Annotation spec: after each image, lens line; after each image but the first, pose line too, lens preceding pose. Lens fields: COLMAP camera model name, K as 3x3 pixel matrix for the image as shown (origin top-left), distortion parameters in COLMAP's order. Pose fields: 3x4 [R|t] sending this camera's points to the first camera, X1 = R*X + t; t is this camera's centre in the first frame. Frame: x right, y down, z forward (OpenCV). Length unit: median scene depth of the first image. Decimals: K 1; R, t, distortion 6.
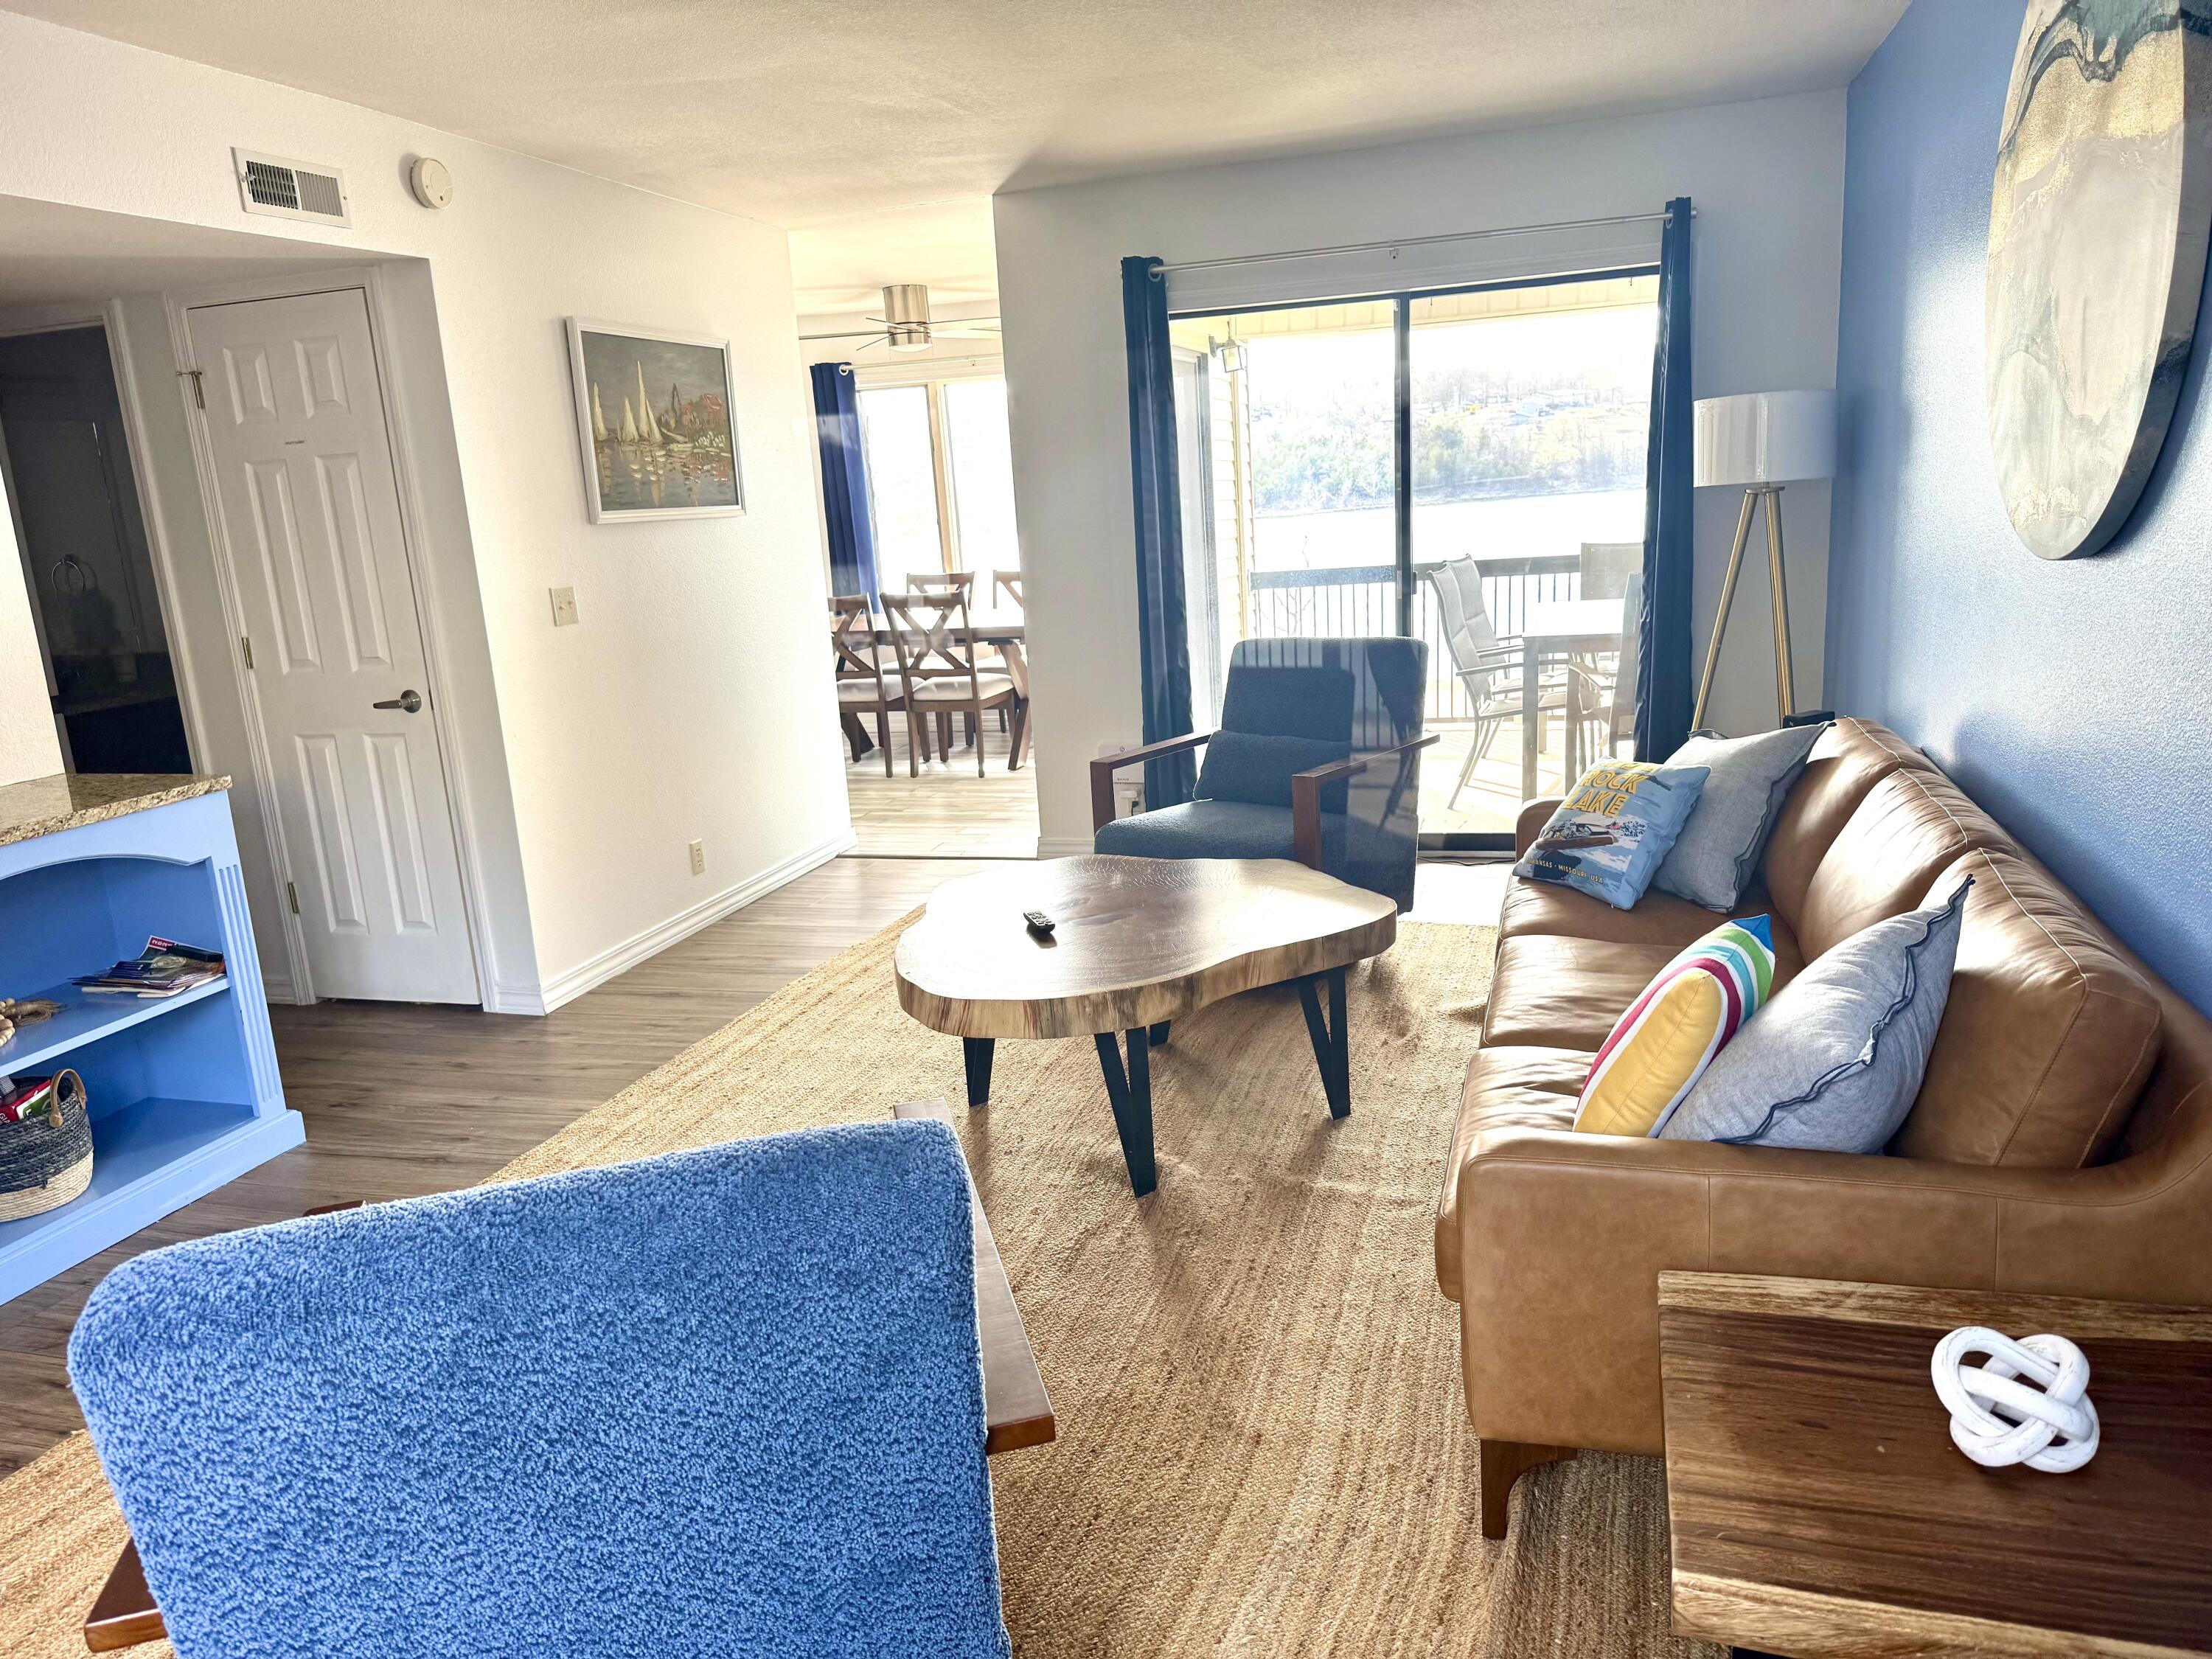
lens RADIAL K [[1556.2, 0, 1095.5], [0, 1556.2, 866.5], [0, 0, 1]] dist [0.042925, -0.052857]
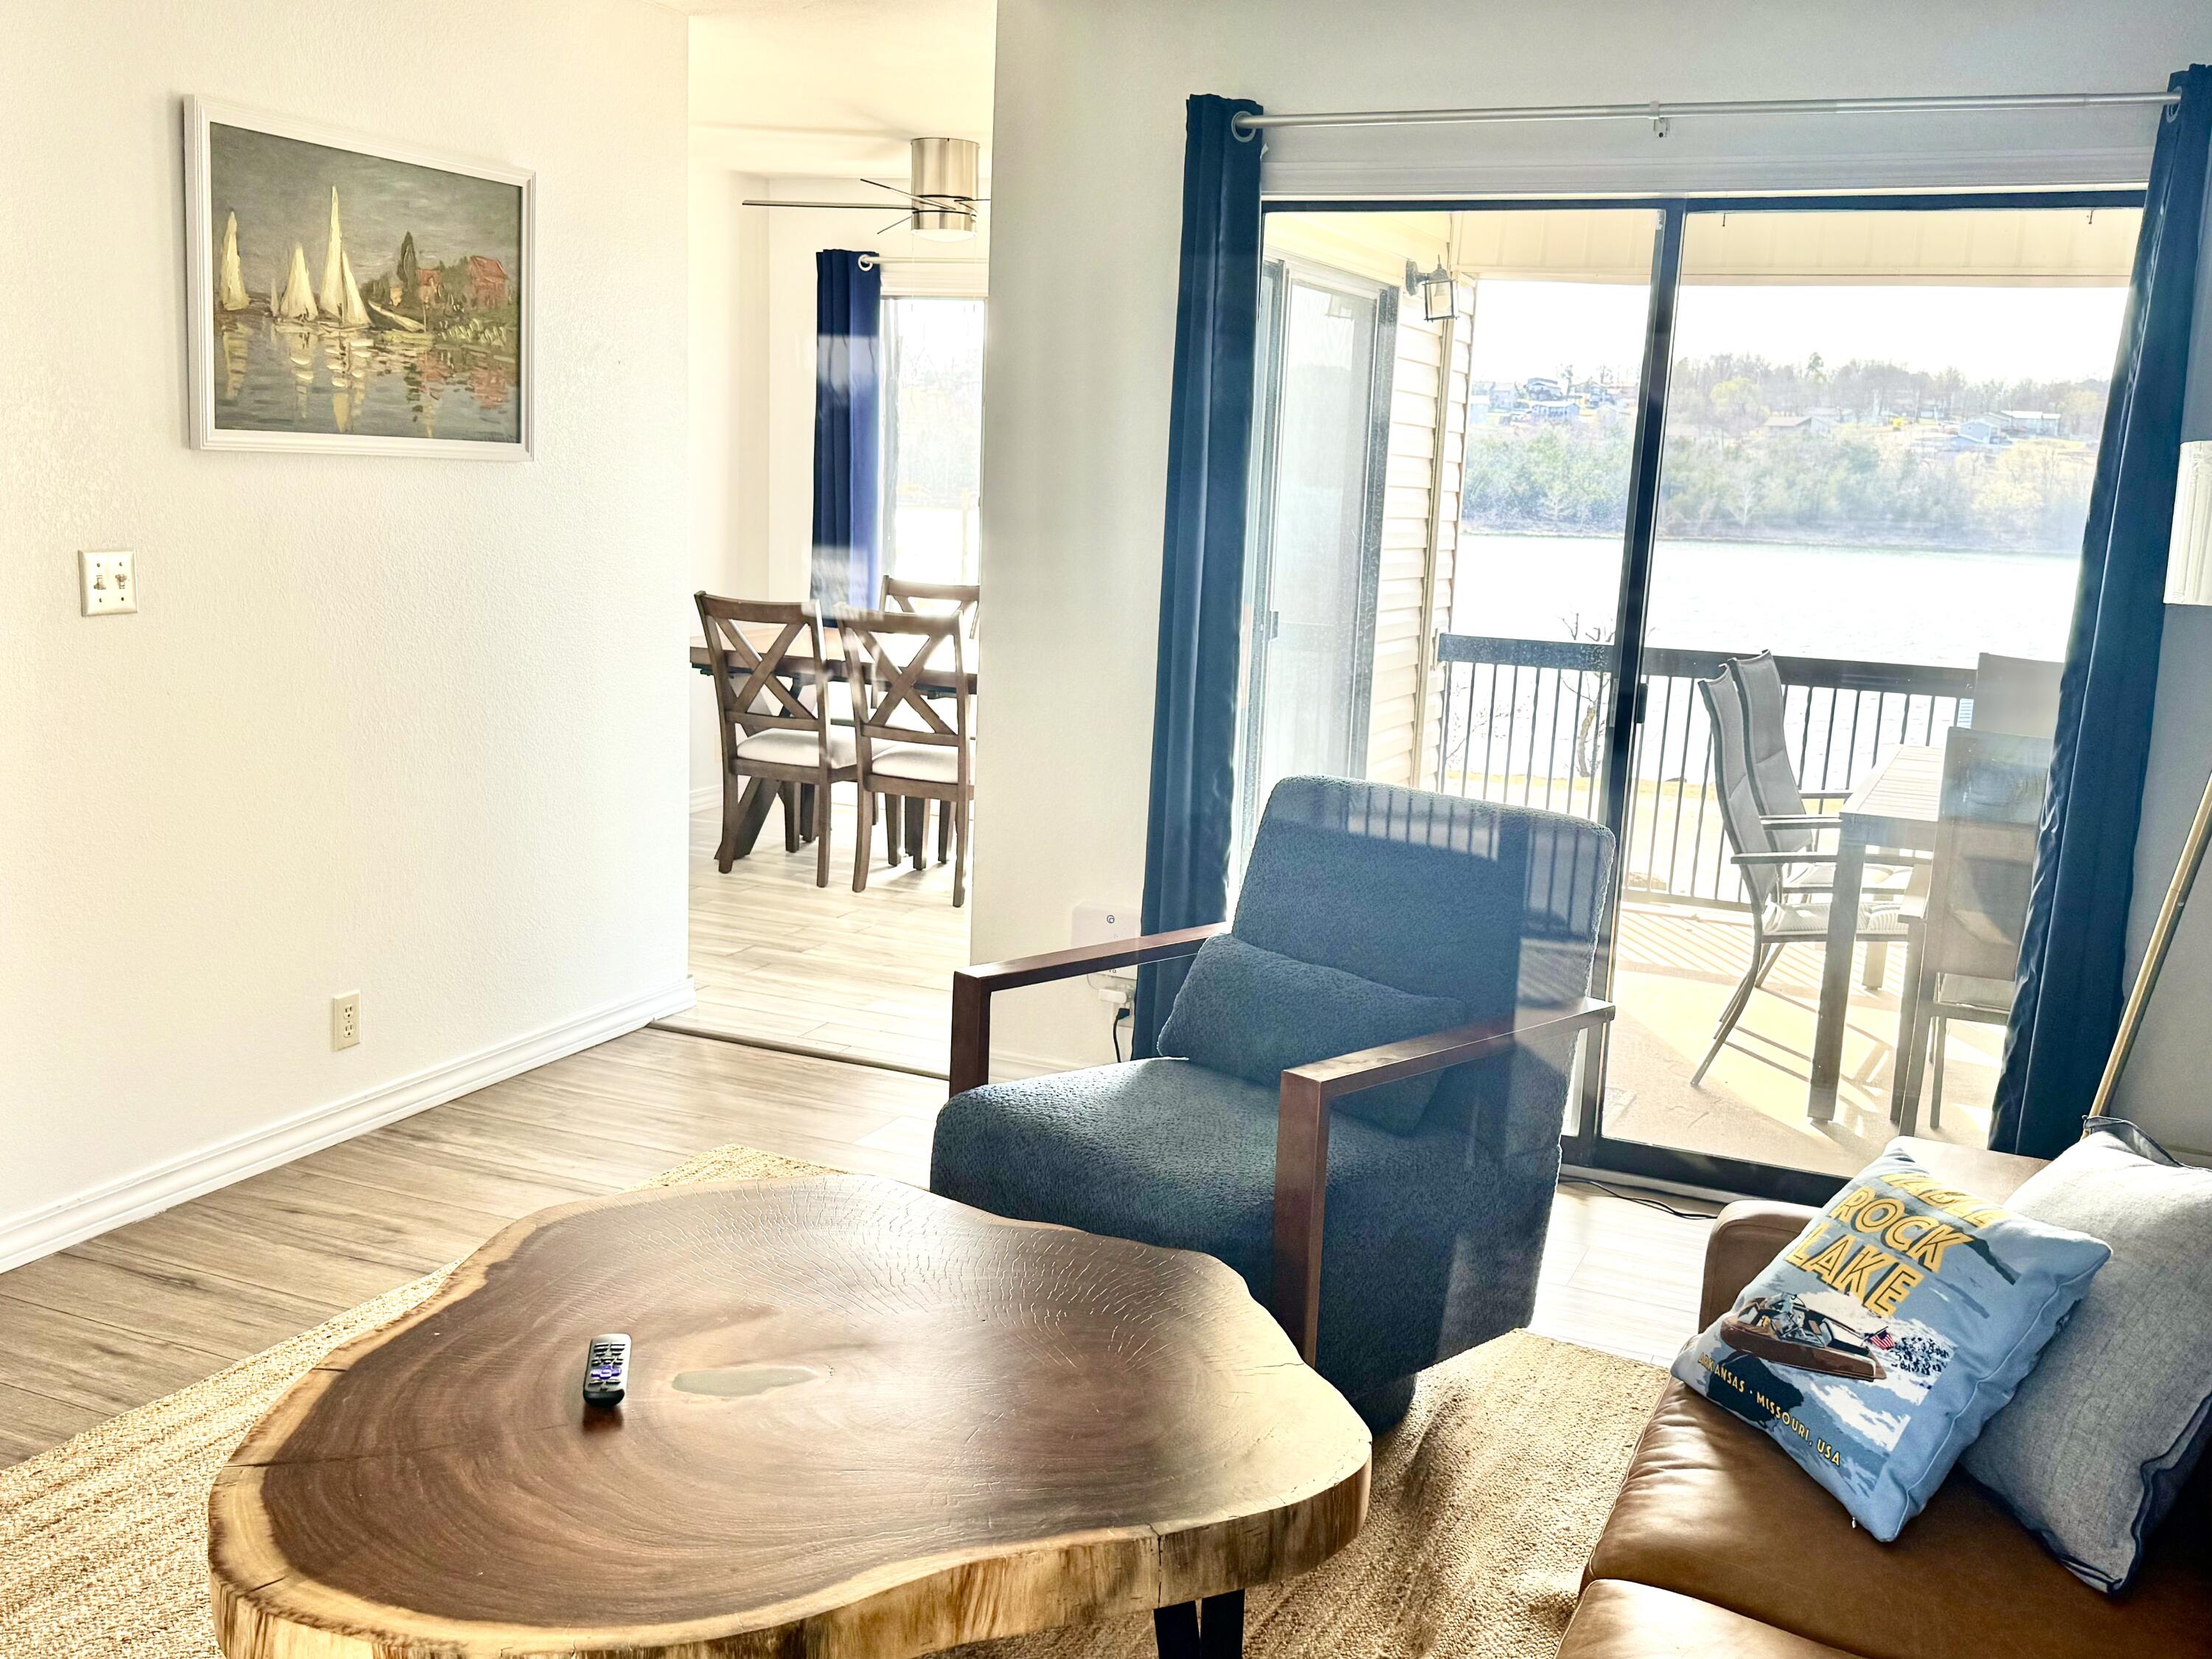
lens RADIAL K [[2077.4, 0, 1103.2], [0, 2077.4, 863.8], [0, 0, 1]] dist [0.008065, 0.000000]
pose [[0.986487, 0.127179, -0.103289, 0.108022], [-0.131711, 0.990549, -0.038284, -0.077591], [0.097444, 0.051371, 0.993914, 0.259734]]
